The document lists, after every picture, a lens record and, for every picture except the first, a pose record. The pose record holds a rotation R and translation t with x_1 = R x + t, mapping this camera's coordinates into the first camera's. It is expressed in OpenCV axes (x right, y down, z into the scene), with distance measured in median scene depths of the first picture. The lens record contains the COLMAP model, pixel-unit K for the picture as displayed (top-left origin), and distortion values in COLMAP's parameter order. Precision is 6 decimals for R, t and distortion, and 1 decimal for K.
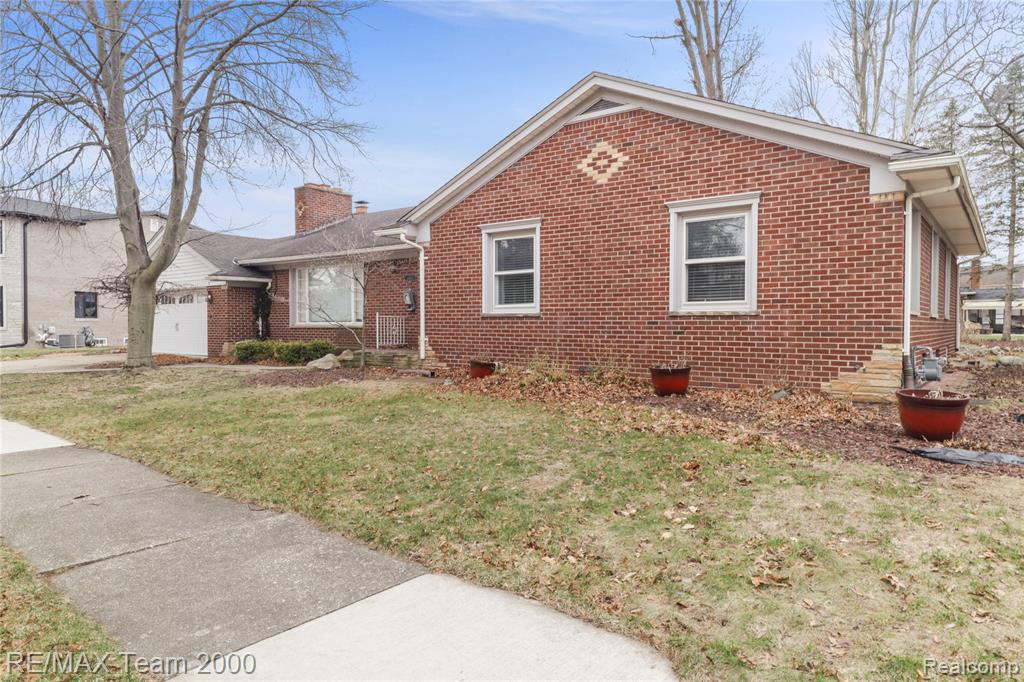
lens RADIAL K [[645.5, 0, 512.0], [0, 645.5, 341.0], [0, 0, 1]] dist [-0.022396, -0.000720]
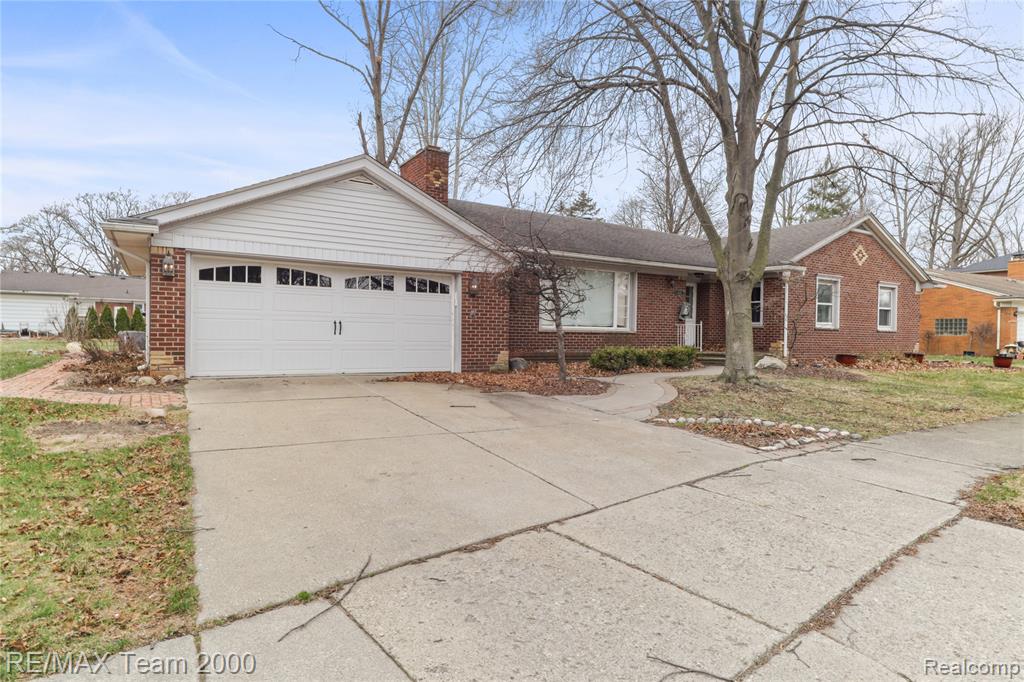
lens RADIAL K [[591.7, 0, 512.0], [0, 591.7, 341.0], [0, 0, 1]] dist [0.001609, -0.000557]
pose [[0.350187, -0.000518, 0.936680, -1.869282], [0.009757, 0.999948, -0.003095, -0.010994], [-0.936629, 0.010223, 0.350174, 1.289991]]
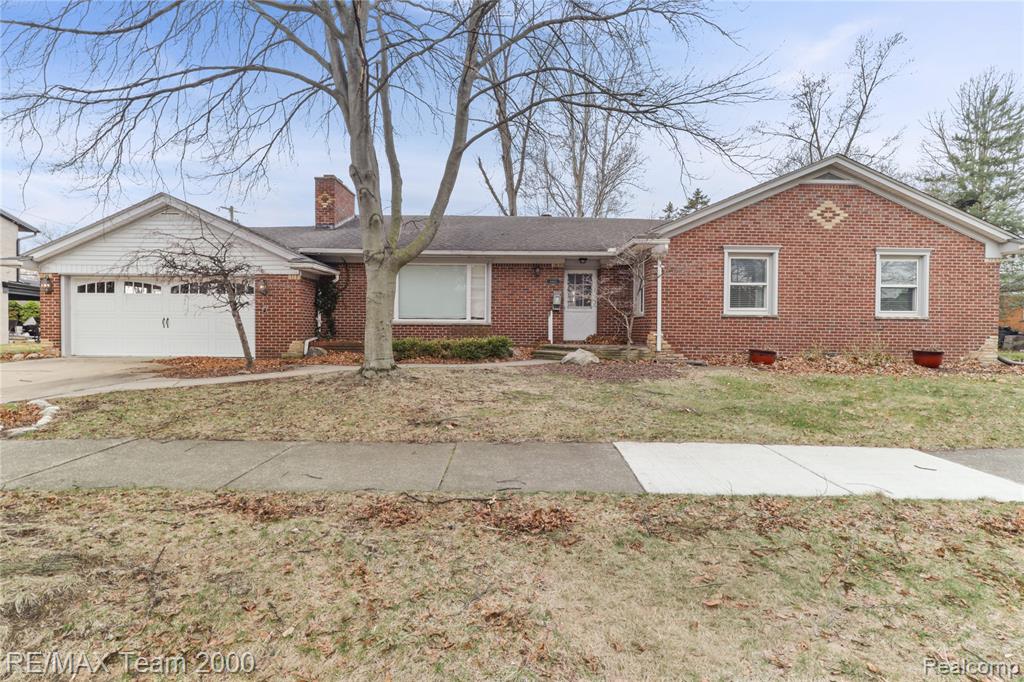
lens RADIAL K [[474.9, 0, 512.0], [0, 474.9, 341.0], [0, 0, 1]] dist [-0.021062, 0.000347]
pose [[0.797235, 0.000822, 0.603669, -1.023026], [0.005345, 0.999950, -0.008420, 0.017641], [-0.603646, 0.009940, 0.797191, 0.543152]]
